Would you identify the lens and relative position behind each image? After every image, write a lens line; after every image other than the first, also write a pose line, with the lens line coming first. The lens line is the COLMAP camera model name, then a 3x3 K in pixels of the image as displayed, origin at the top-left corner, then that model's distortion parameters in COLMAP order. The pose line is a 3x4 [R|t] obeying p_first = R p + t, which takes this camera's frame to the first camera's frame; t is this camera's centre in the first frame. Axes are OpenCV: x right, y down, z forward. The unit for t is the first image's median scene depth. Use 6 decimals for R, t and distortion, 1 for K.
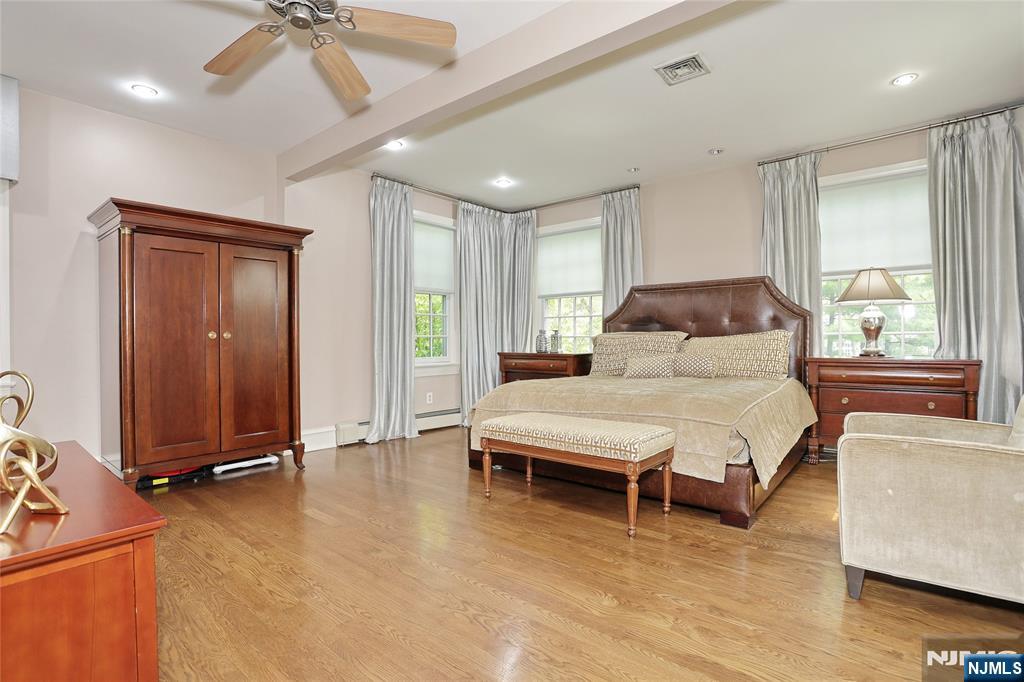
lens RADIAL K [[499.6, 0, 503.6], [0, 499.6, 336.8], [0, 0, 1]] dist [-0.064978, 0.023875]
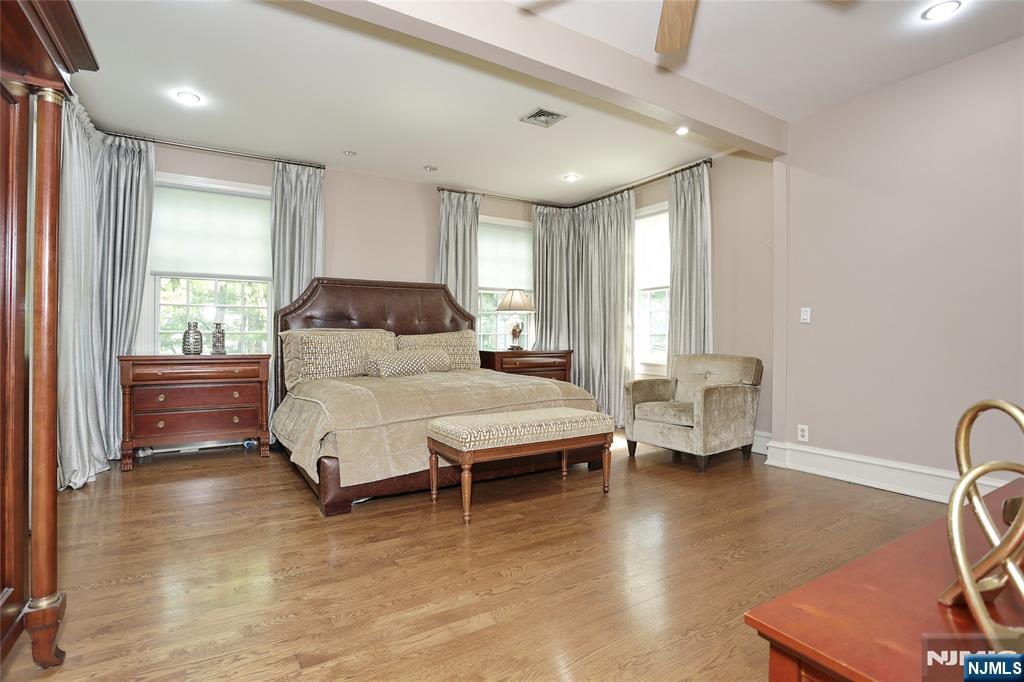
lens RADIAL K [[499.6, 0, 506.7], [0, 499.6, 343.9], [0, 0, 1]] dist [-0.064978, 0.023875]
pose [[0.317857, -0.009399, 0.948092, -0.606959], [-0.008551, 0.999882, 0.012779, 0.004215], [-0.948100, -0.012169, 0.317739, 0.495005]]
